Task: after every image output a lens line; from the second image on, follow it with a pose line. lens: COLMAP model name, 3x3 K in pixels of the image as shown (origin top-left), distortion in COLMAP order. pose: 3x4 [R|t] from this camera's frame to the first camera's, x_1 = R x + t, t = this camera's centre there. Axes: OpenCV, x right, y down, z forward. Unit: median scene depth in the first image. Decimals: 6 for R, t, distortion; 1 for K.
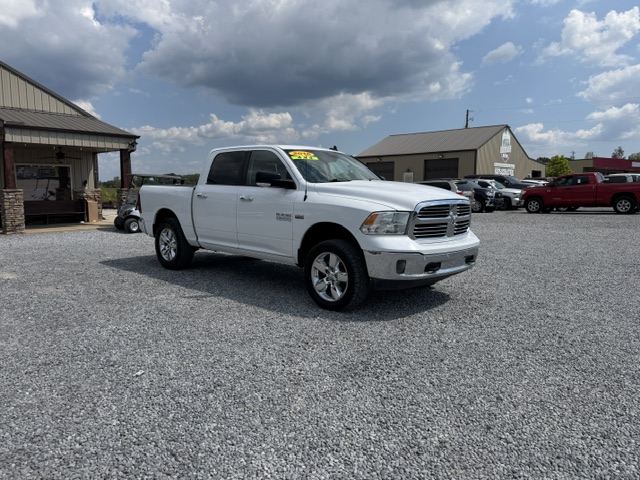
lens RADIAL K [[450.6, 0, 322.6], [0, 450.6, 256.1], [0, 0, 1]] dist [0.040166, -0.057434]
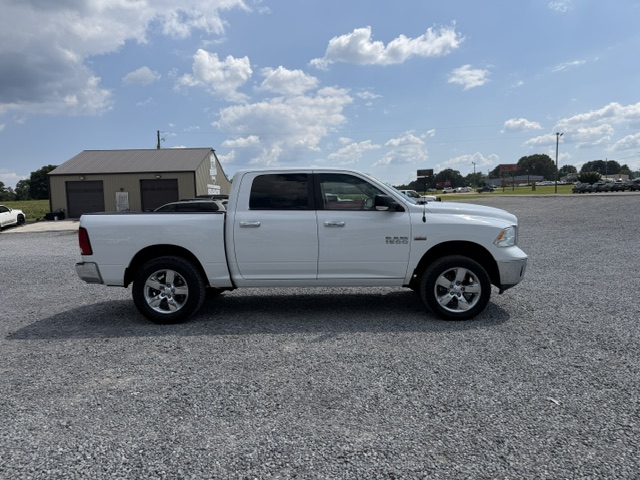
lens RADIAL K [[468.5, 0, 285.1], [0, 468.5, 248.1], [0, 0, 1]] dist [0.049978, -0.094161]
pose [[0.748718, -0.078997, 0.658165, -0.094365], [0.120997, 0.992480, -0.018520, -0.007682], [-0.651752, 0.093502, 0.752646, 0.036480]]
